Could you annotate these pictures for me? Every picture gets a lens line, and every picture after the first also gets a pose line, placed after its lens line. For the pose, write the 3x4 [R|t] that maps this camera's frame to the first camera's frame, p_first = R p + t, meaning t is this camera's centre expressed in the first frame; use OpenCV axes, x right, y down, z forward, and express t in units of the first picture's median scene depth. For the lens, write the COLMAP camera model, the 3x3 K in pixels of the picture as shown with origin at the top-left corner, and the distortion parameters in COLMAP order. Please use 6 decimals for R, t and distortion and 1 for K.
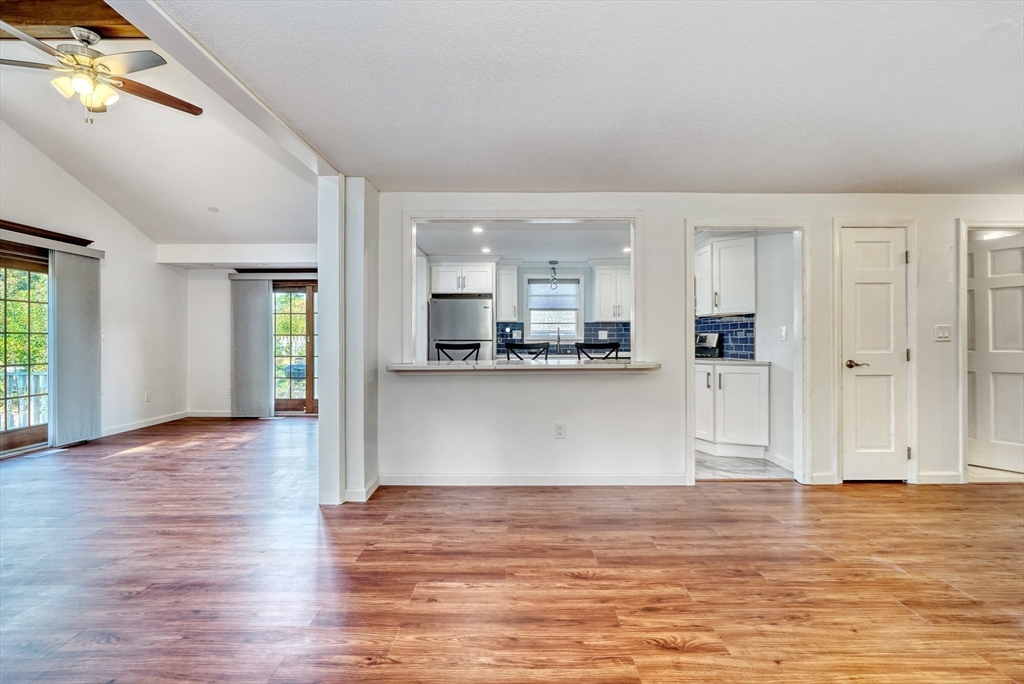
lens RADIAL K [[517.8, 0, 512.0], [0, 517.8, 342.0], [0, 0, 1]] dist [-0.008717, -0.000509]
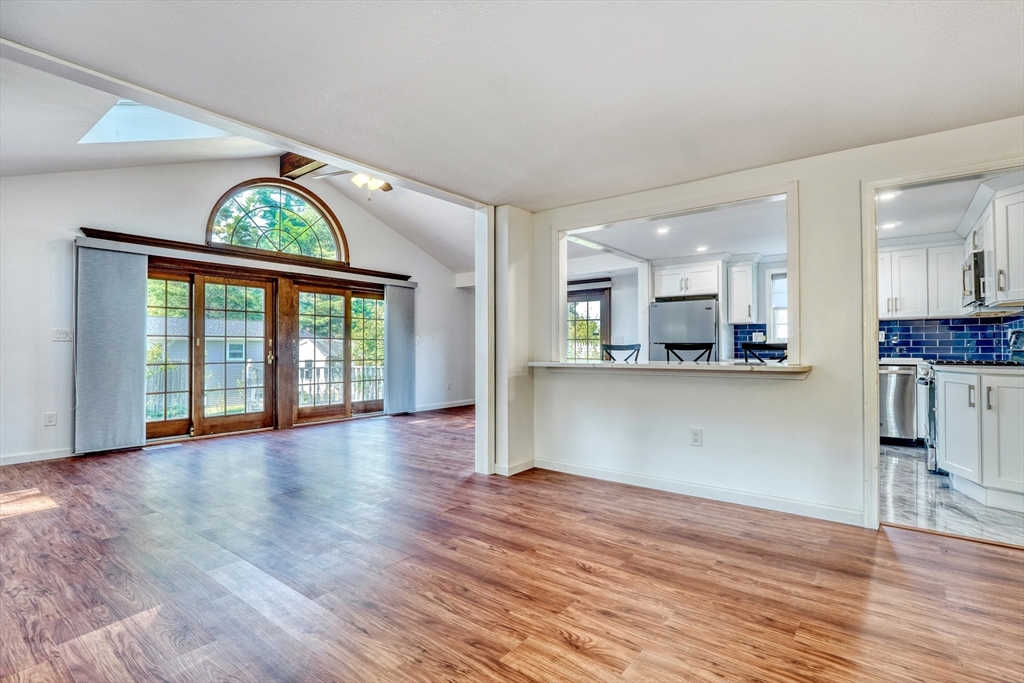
lens RADIAL K [[493.7, 0, 487.0], [0, 493.7, 342.3], [0, 0, 1]] dist [-0.001162, 0.000128]
pose [[0.777087, -0.006138, -0.629363, 0.385350], [-0.003083, 0.999903, -0.013558, 0.015635], [0.629385, 0.012476, 0.776993, 0.080283]]
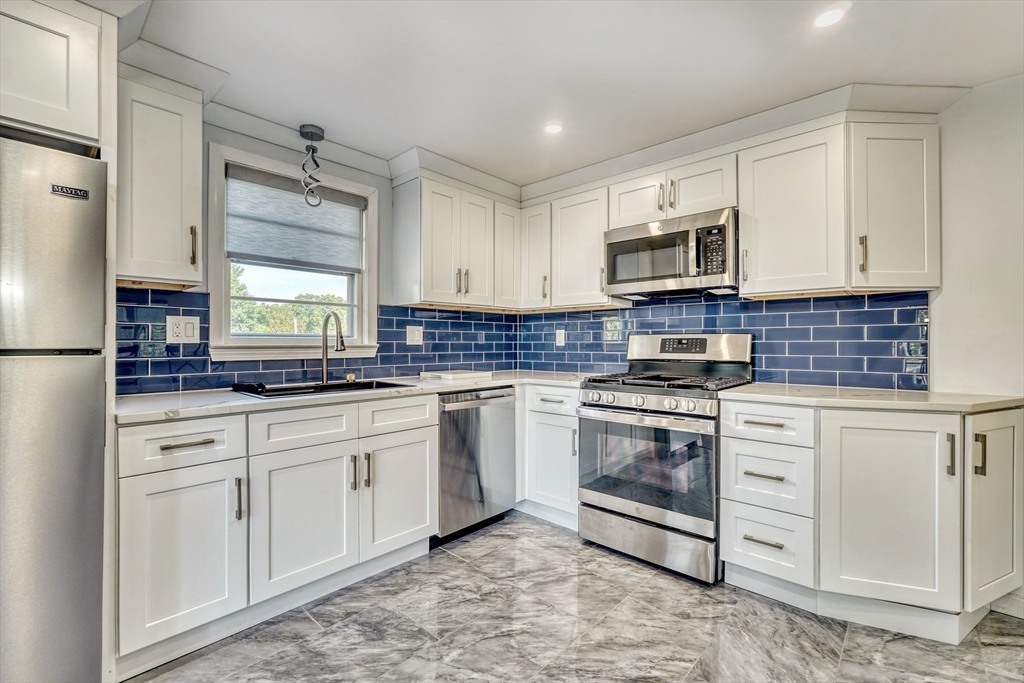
lens RADIAL K [[450.0, 0, 512.0], [0, 450.0, 341.5], [0, 0, 1]] dist [-0.003081, 0.000068]
pose [[0.661982, 0.005518, 0.749499, -0.129434], [-0.000508, 0.999976, -0.006913, -0.011454], [-0.749519, 0.004195, 0.661969, 1.413073]]
